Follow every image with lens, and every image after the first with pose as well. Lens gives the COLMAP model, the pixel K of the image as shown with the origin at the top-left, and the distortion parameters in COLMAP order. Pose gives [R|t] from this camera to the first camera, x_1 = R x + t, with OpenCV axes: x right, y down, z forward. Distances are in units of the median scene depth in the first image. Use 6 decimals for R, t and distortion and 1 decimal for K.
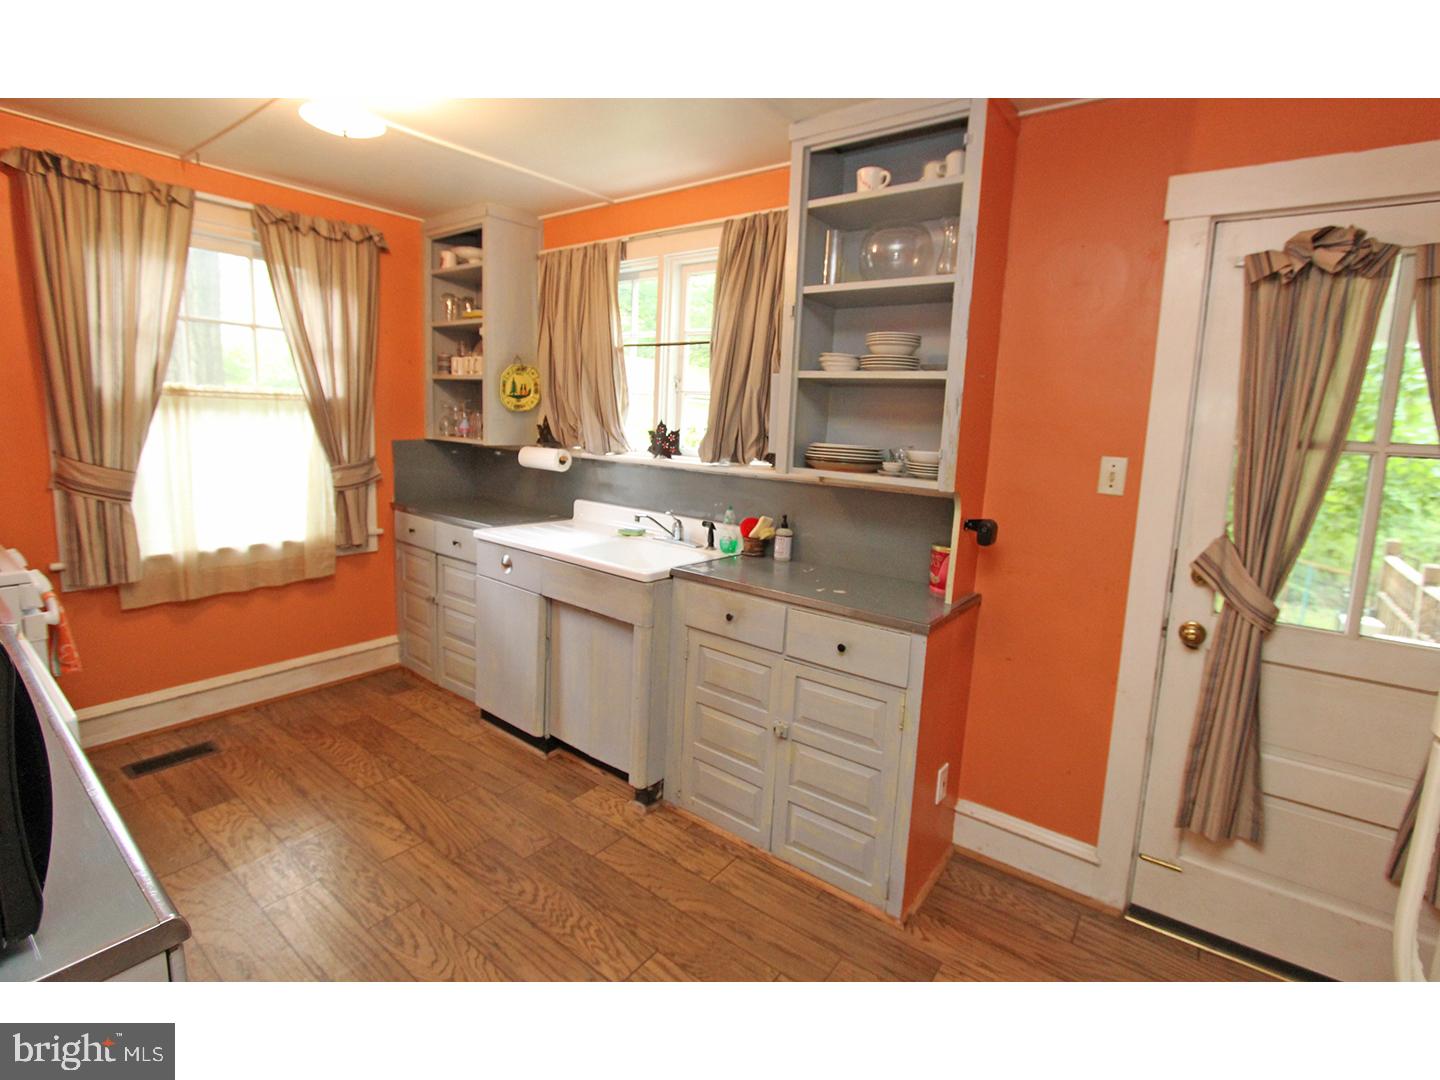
lens RADIAL K [[672.0, 0, 718.0], [0, 672.0, 502.8], [0, 0, 1]] dist [-0.020480, 0.000120]
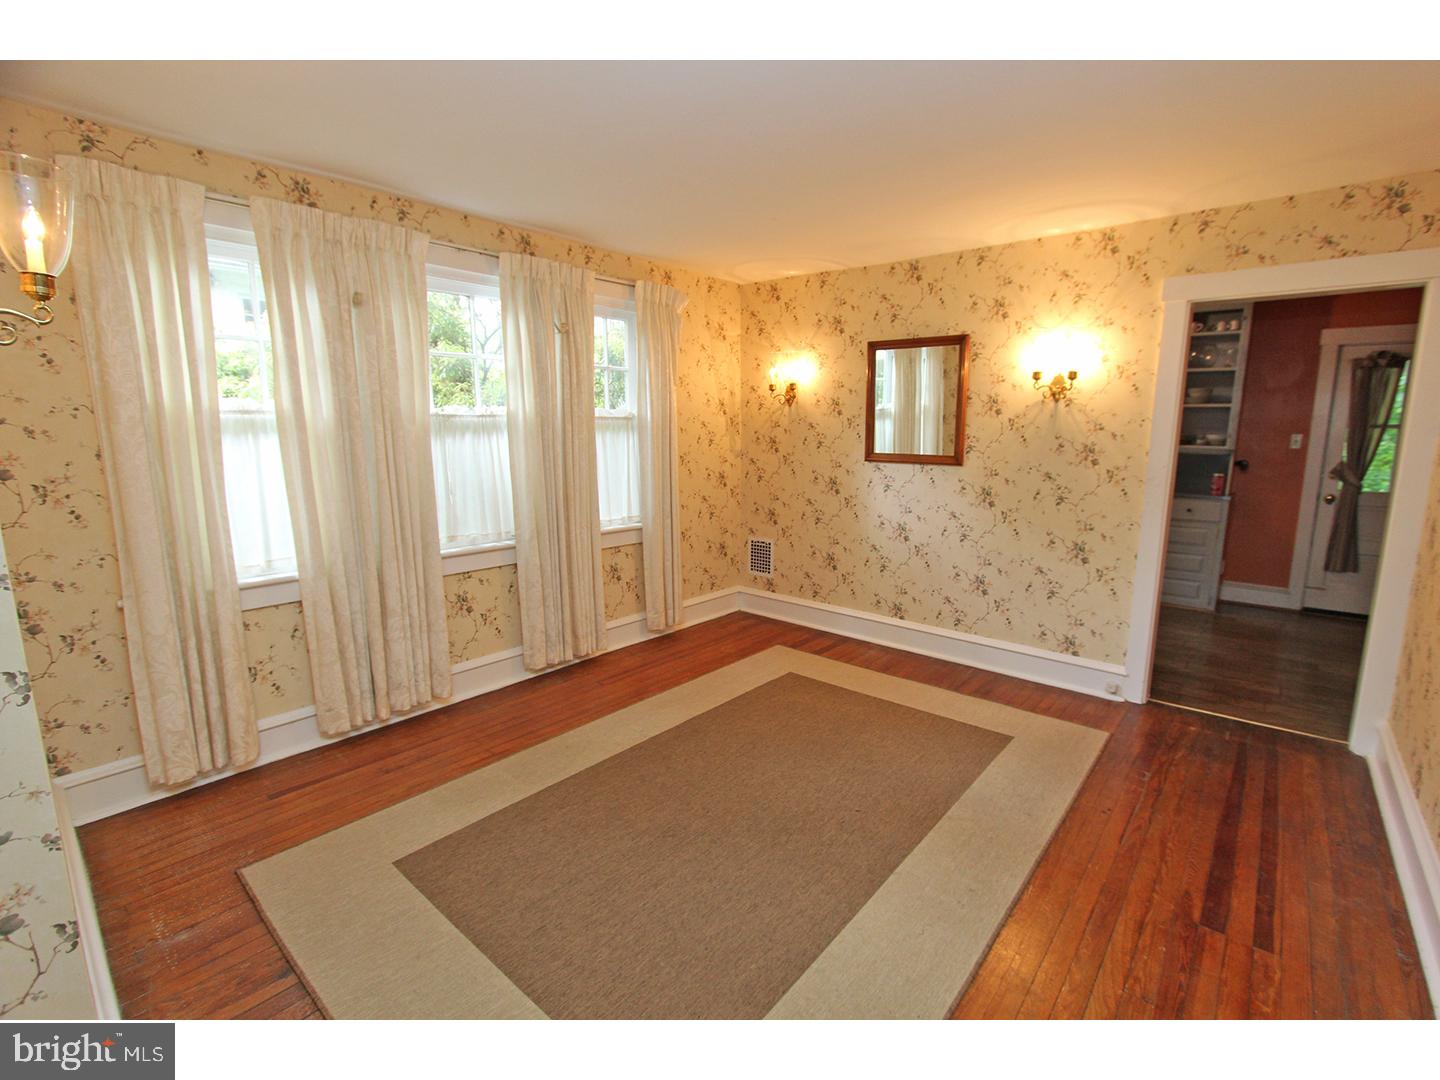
lens RADIAL K [[655.1, 0, 754.6], [0, 655.1, 537.8], [0, 0, 1]] dist [-0.002514, -0.000297]
pose [[0.999285, -0.022158, -0.030629, -1.586367], [0.023063, 0.999299, 0.029501, 0.229893], [0.029953, -0.030187, 0.999095, -1.778693]]
